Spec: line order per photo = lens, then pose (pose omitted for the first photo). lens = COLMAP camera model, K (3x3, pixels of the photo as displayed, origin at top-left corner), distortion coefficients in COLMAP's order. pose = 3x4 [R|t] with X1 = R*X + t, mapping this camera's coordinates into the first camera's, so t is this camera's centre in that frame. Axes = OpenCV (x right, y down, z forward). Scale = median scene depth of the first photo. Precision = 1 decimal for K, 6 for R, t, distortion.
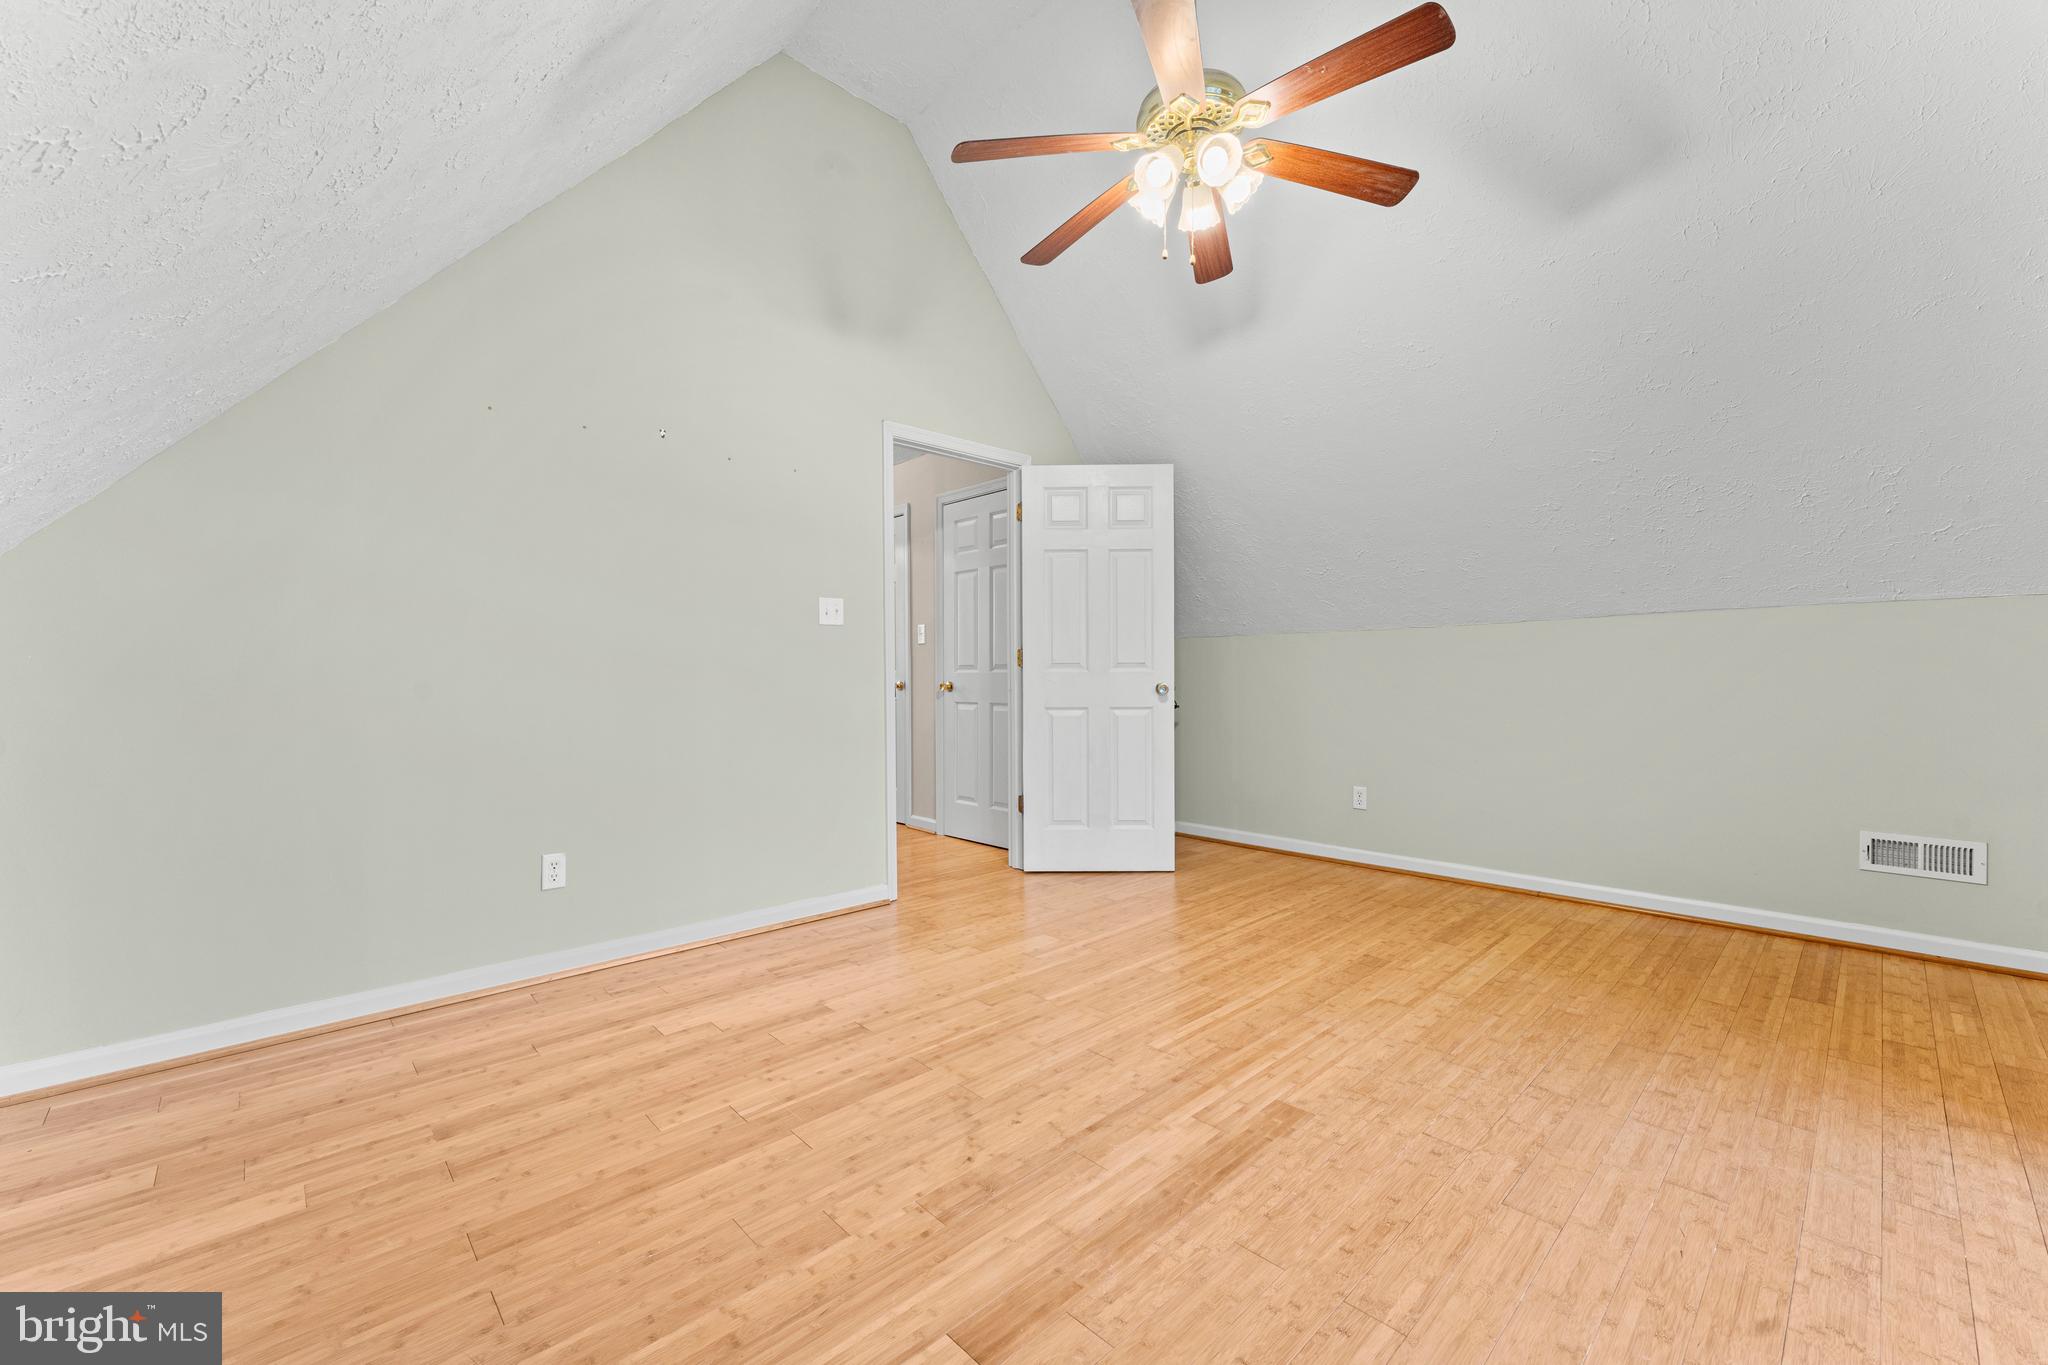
lens RADIAL K [[816.6, 0, 1021.1], [0, 816.6, 680.0], [0, 0, 1]] dist [0.001284, -0.000908]
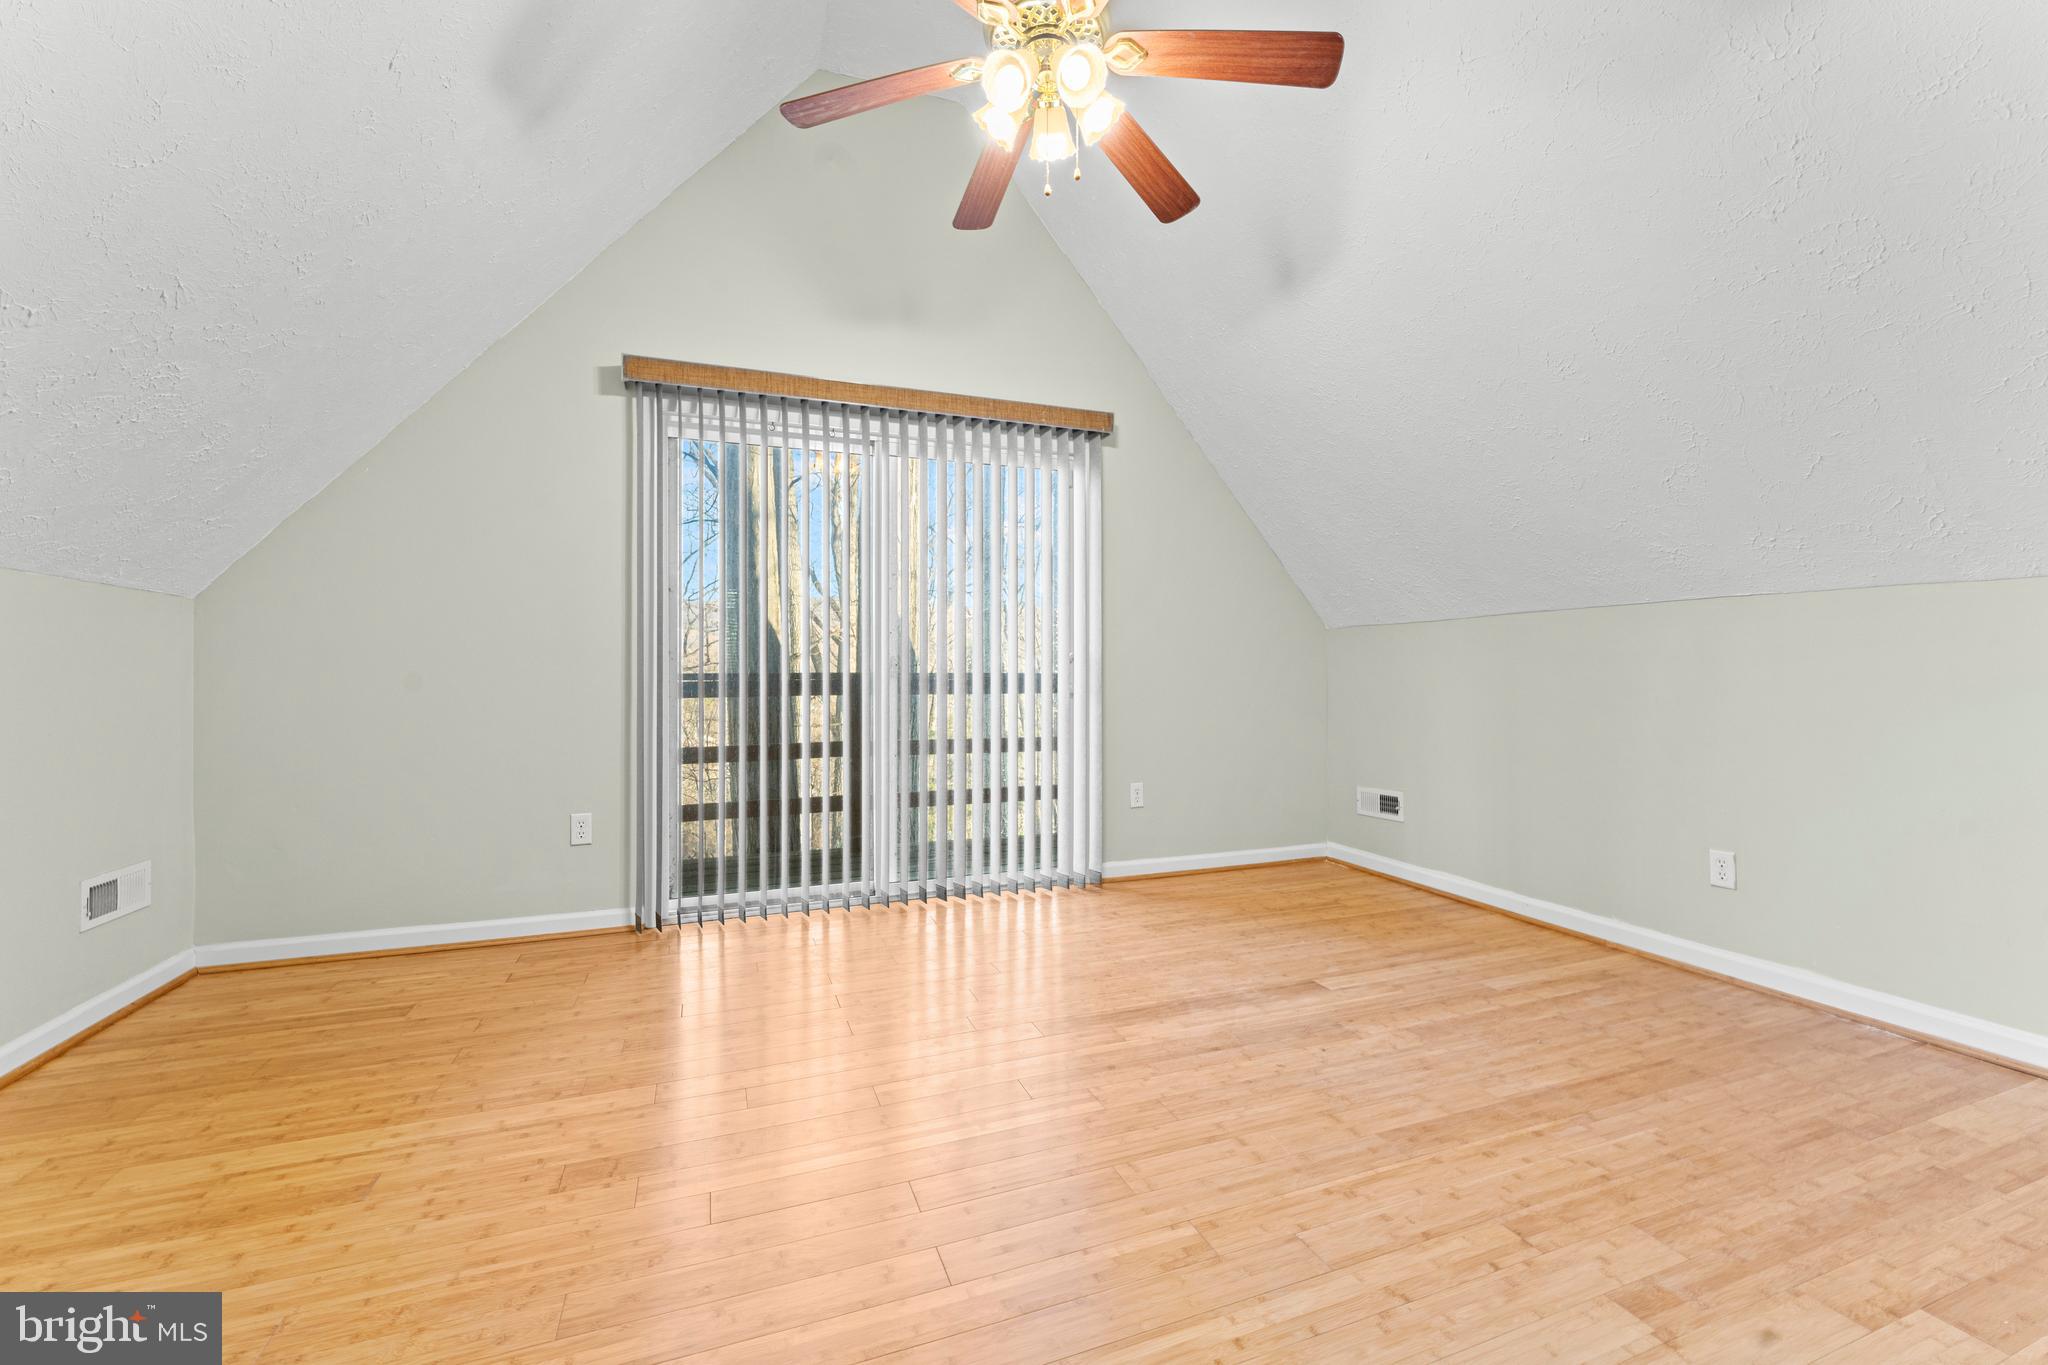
lens RADIAL K [[816.6, 0, 1021.3], [0, 816.6, 679.0], [0, 0, 1]] dist [0.001284, -0.000908]
pose [[-0.924873, 0.005683, 0.380233, -0.095675], [0.007484, 0.999967, 0.003258, 0.000988], [-0.380202, 0.005859, -0.924885, 1.958498]]
